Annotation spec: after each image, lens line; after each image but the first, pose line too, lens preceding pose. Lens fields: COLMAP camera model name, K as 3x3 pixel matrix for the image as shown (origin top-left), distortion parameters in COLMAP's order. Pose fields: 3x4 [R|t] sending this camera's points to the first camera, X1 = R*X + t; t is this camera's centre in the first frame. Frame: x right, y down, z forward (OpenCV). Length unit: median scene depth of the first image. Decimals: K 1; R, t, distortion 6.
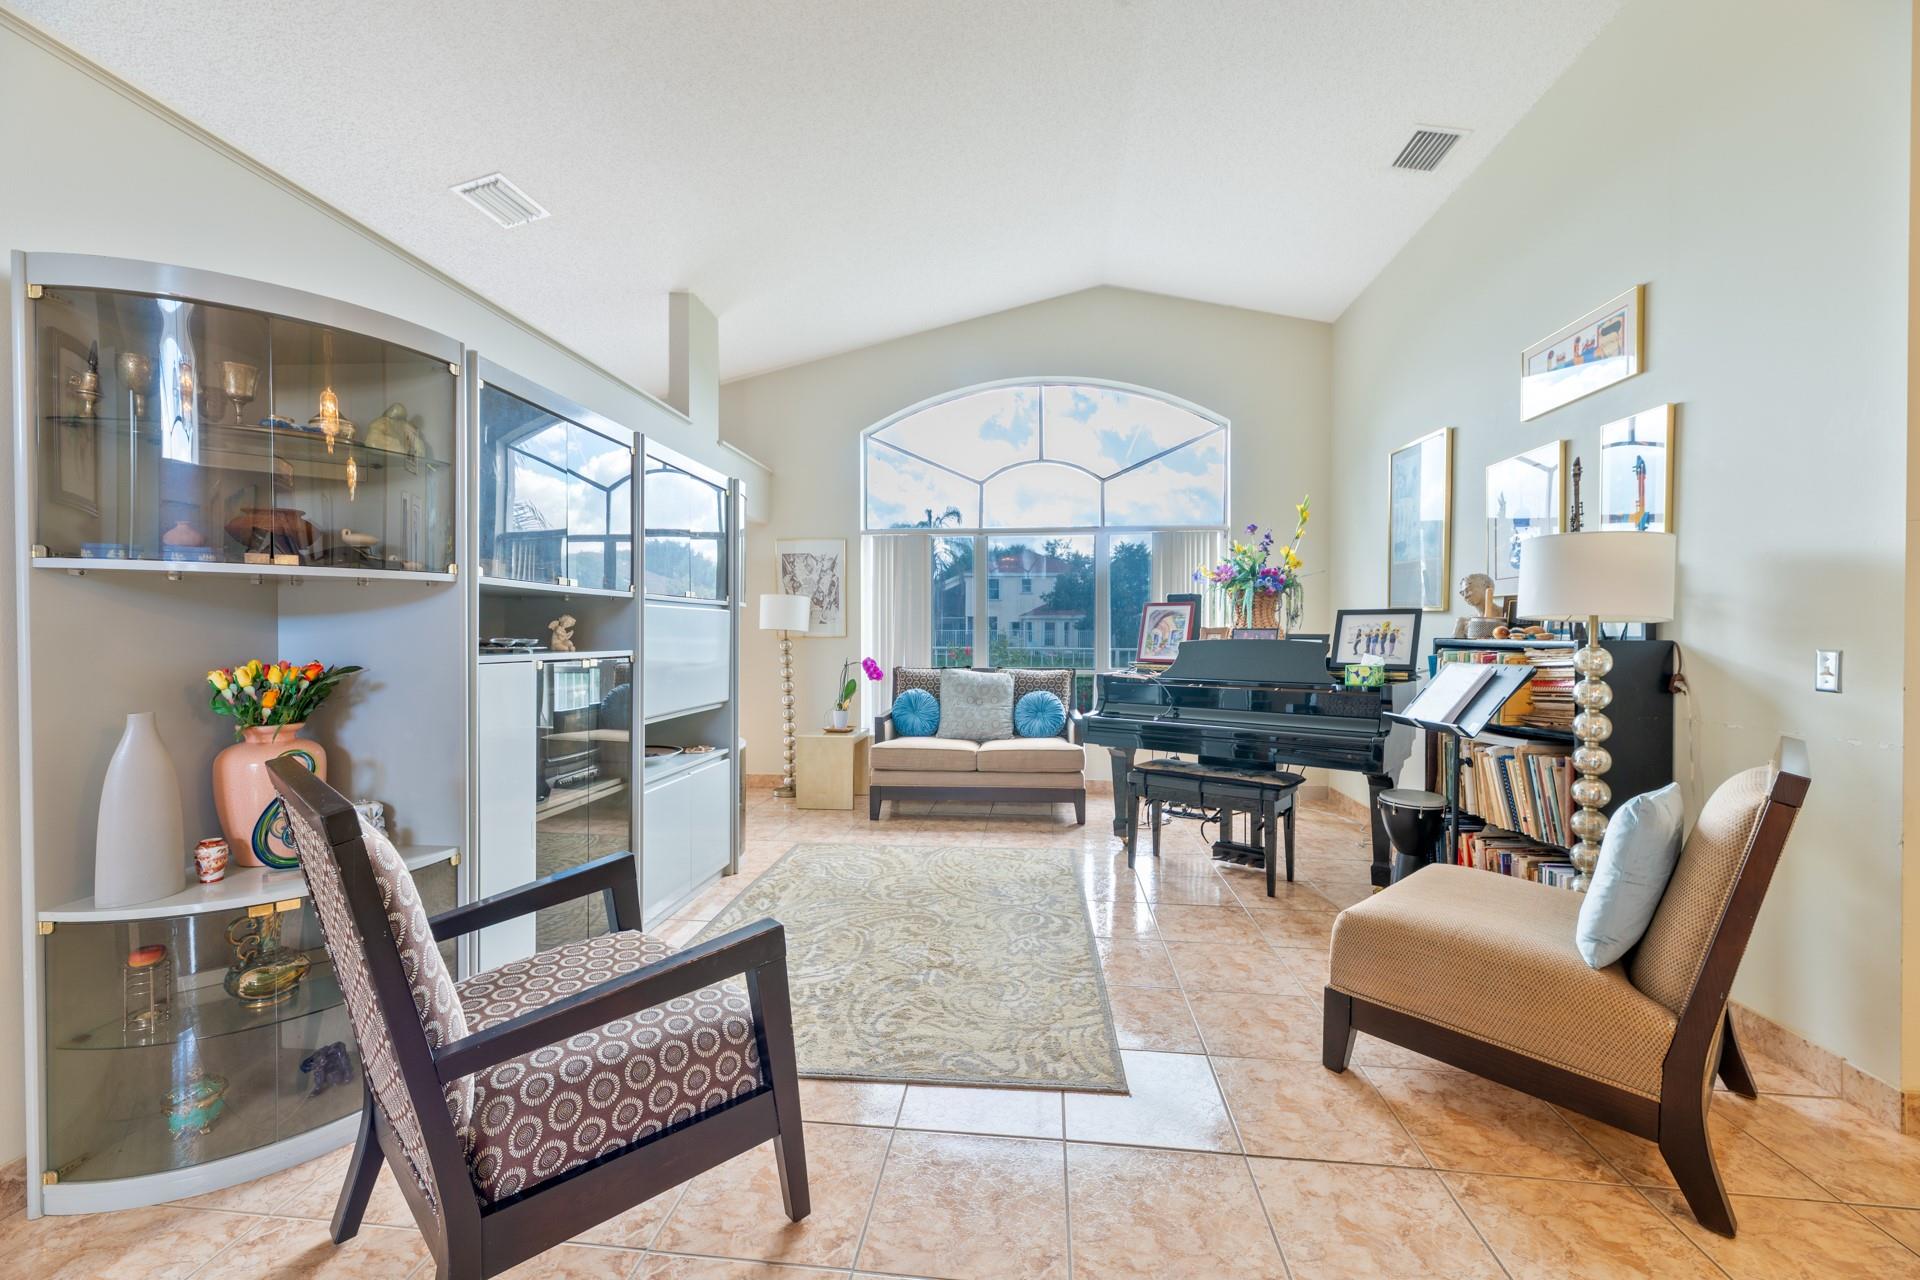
lens RADIAL K [[772.3, 0, 951.0], [0, 772.3, 639.1], [0, 0, 1]] dist [0.000509, 0.000059]
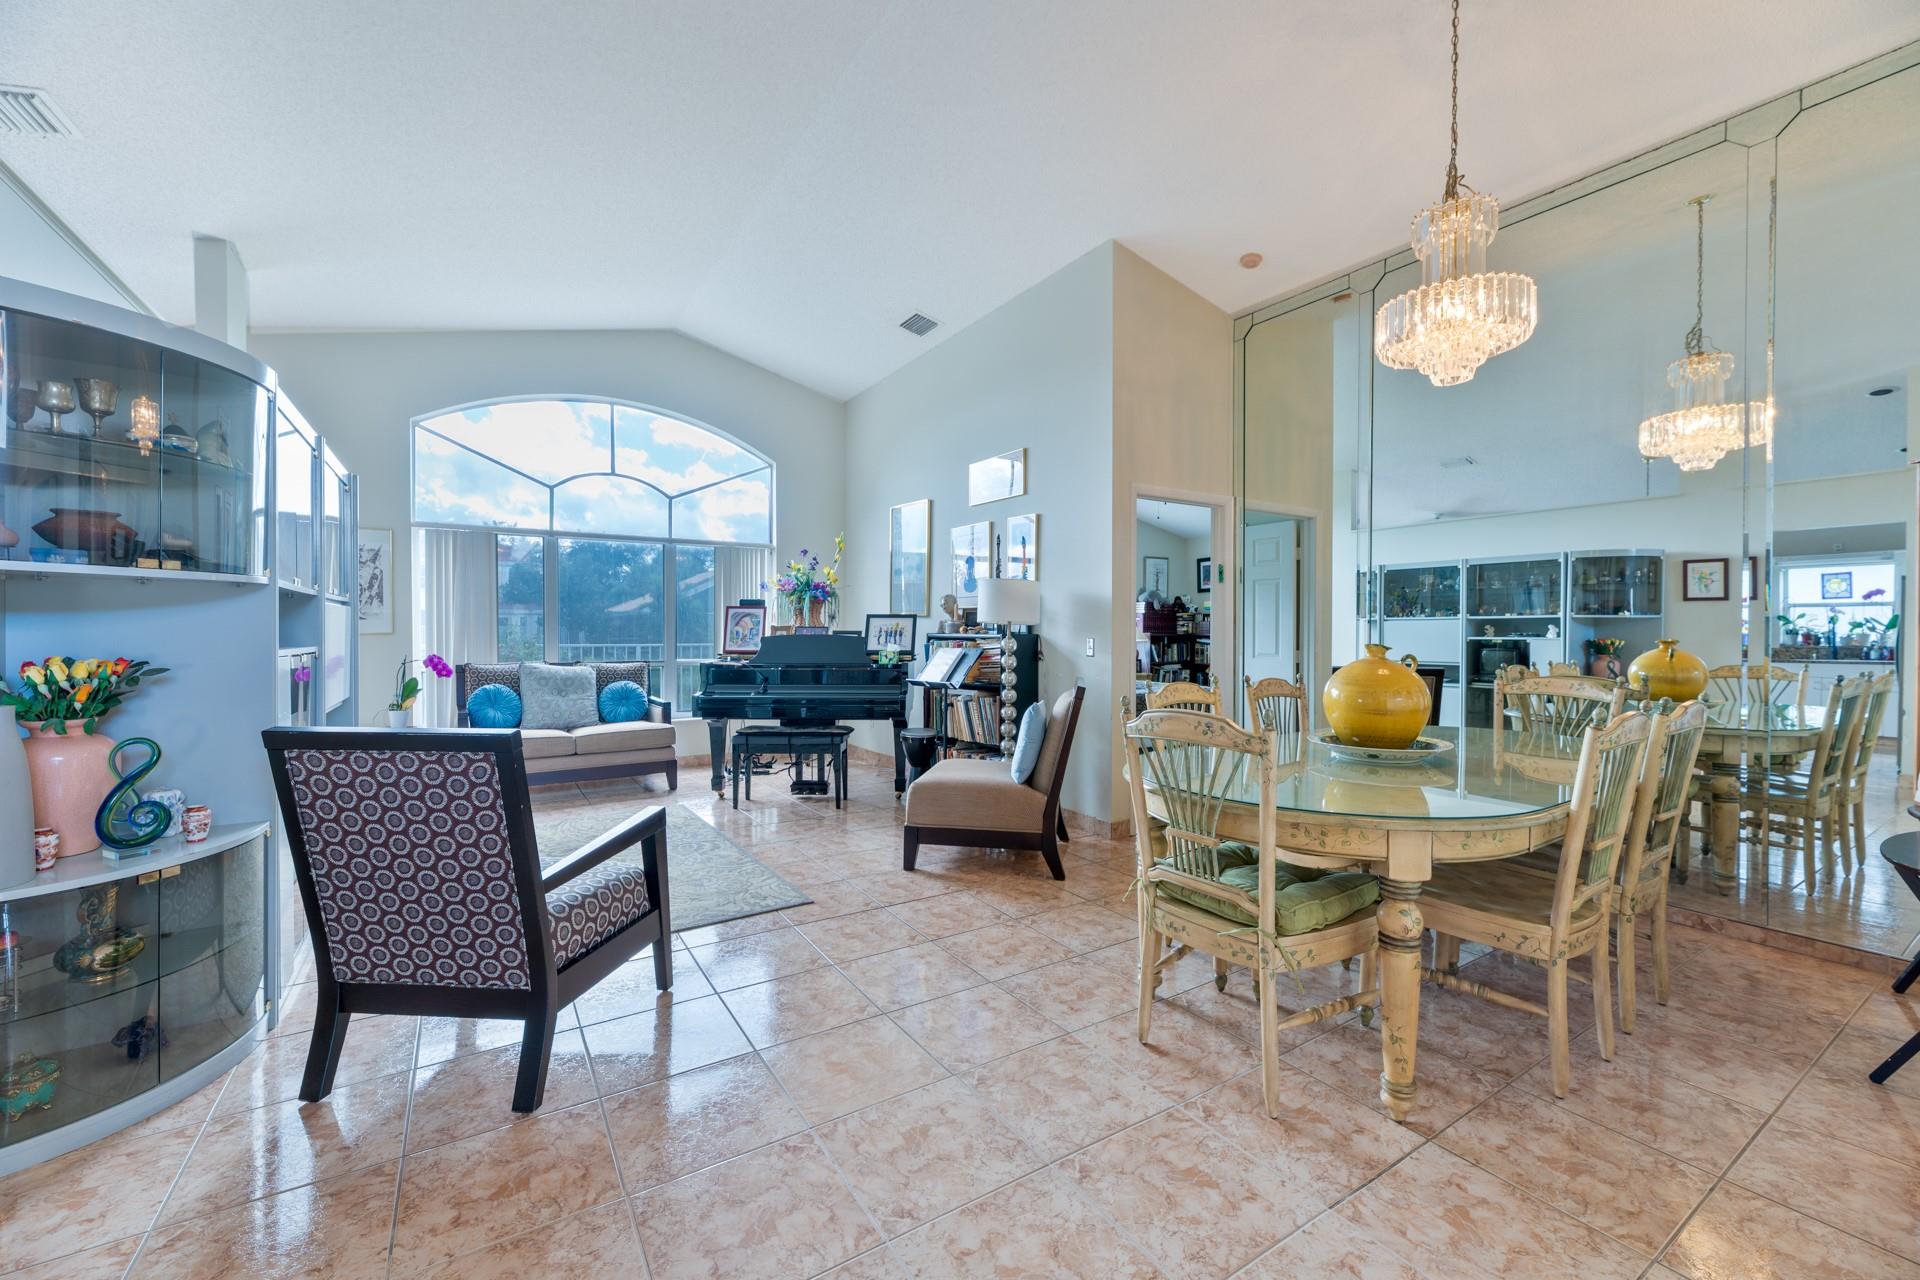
lens RADIAL K [[781.0, 0, 954.3], [0, 781.0, 639.7], [0, 0, 1]] dist [-0.000107, 0.000123]
pose [[0.781026, -0.007004, 0.624459, -0.404596], [0.003777, 0.999972, 0.006491, 0.001963], [-0.624487, -0.002711, 0.781030, -0.359361]]
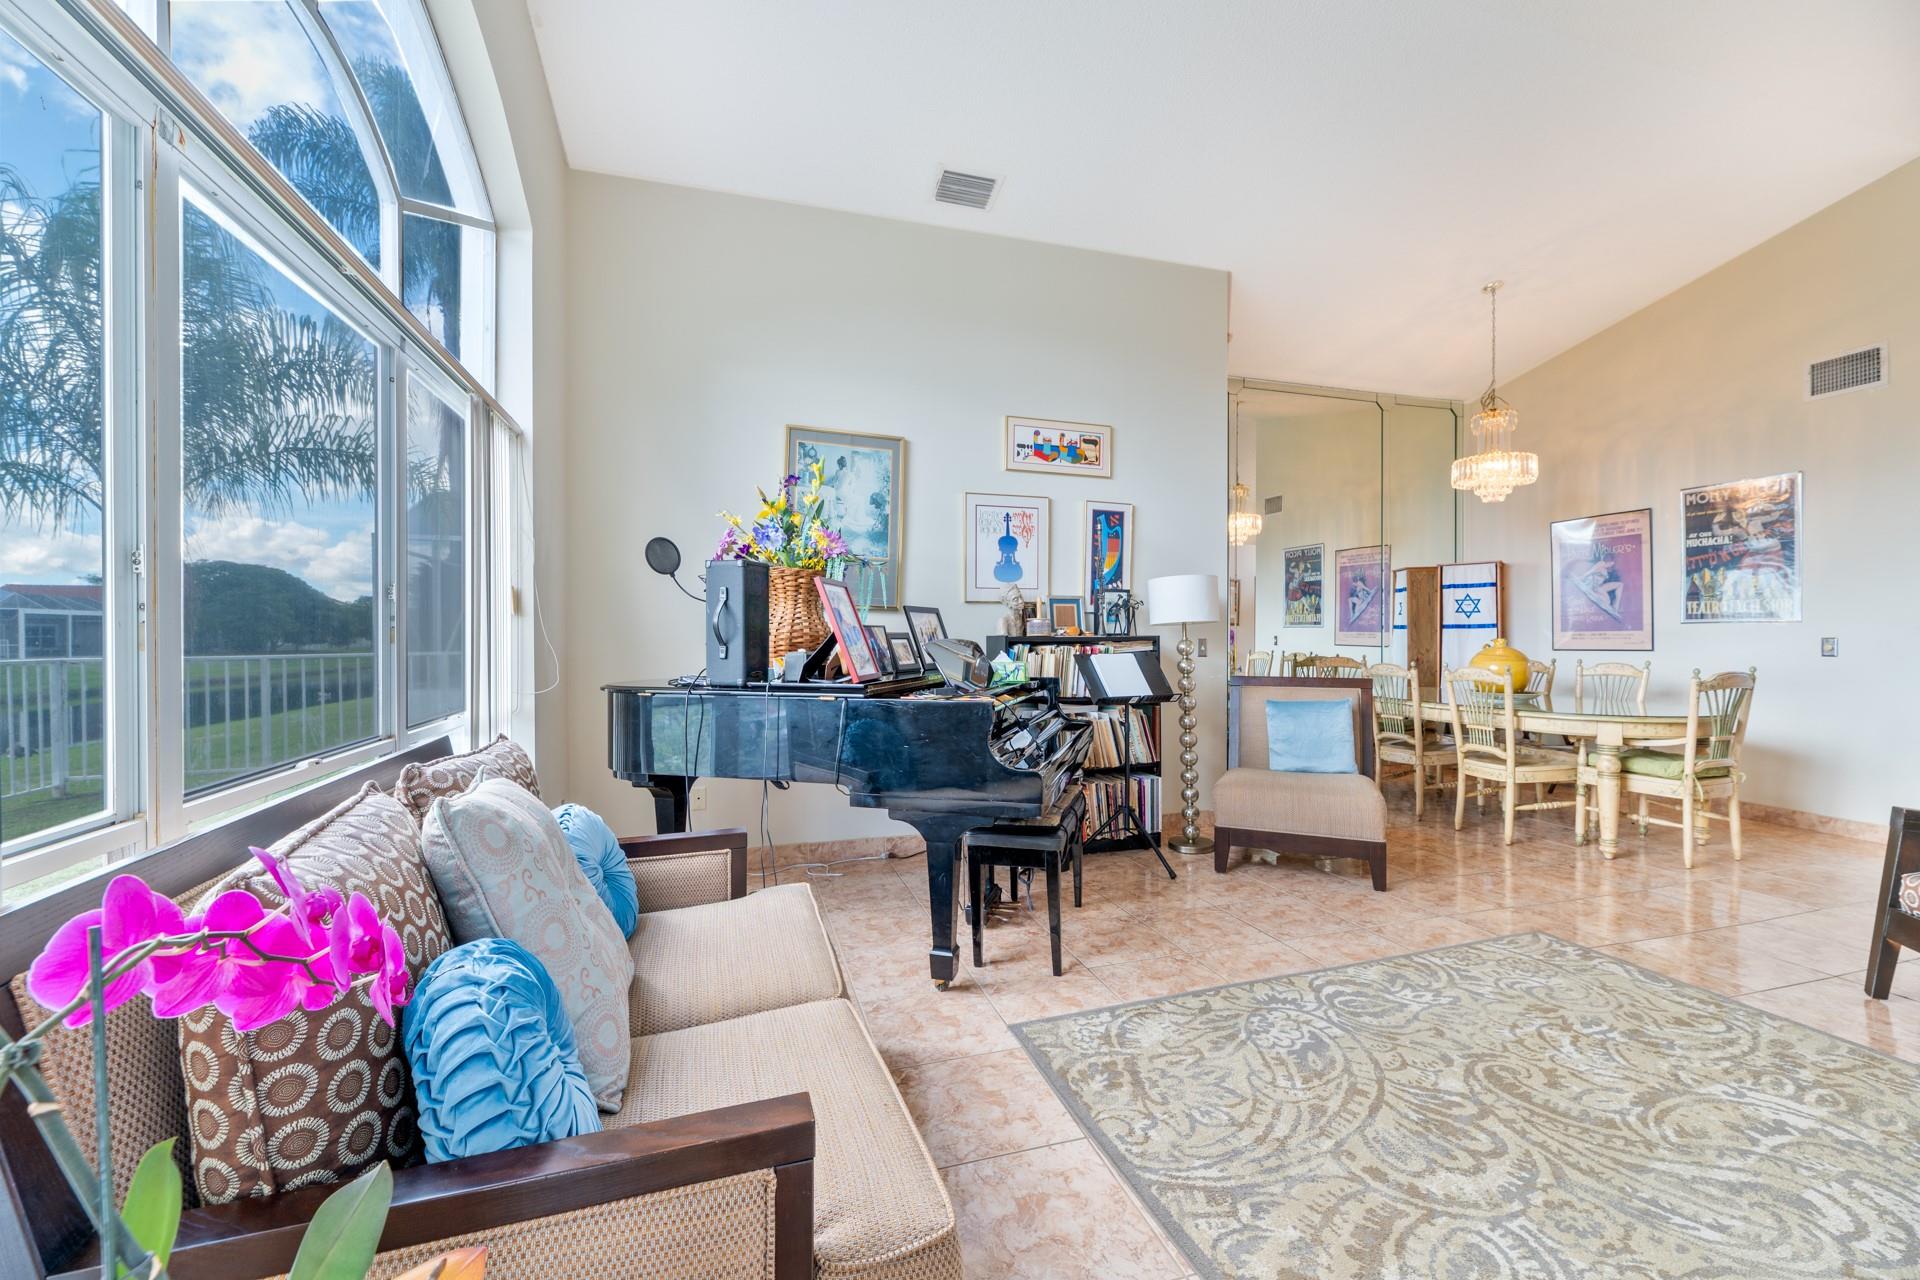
lens RADIAL K [[760.7, 0, 960.0], [0, 760.7, 640.0], [0, 0, 1]] dist [0.000809, 0.000002]
pose [[-0.408585, -0.007403, 0.912690, -0.452257], [0.008708, 0.999890, 0.012008, -0.009874], [-0.912679, 0.012854, -0.408476, 1.779248]]
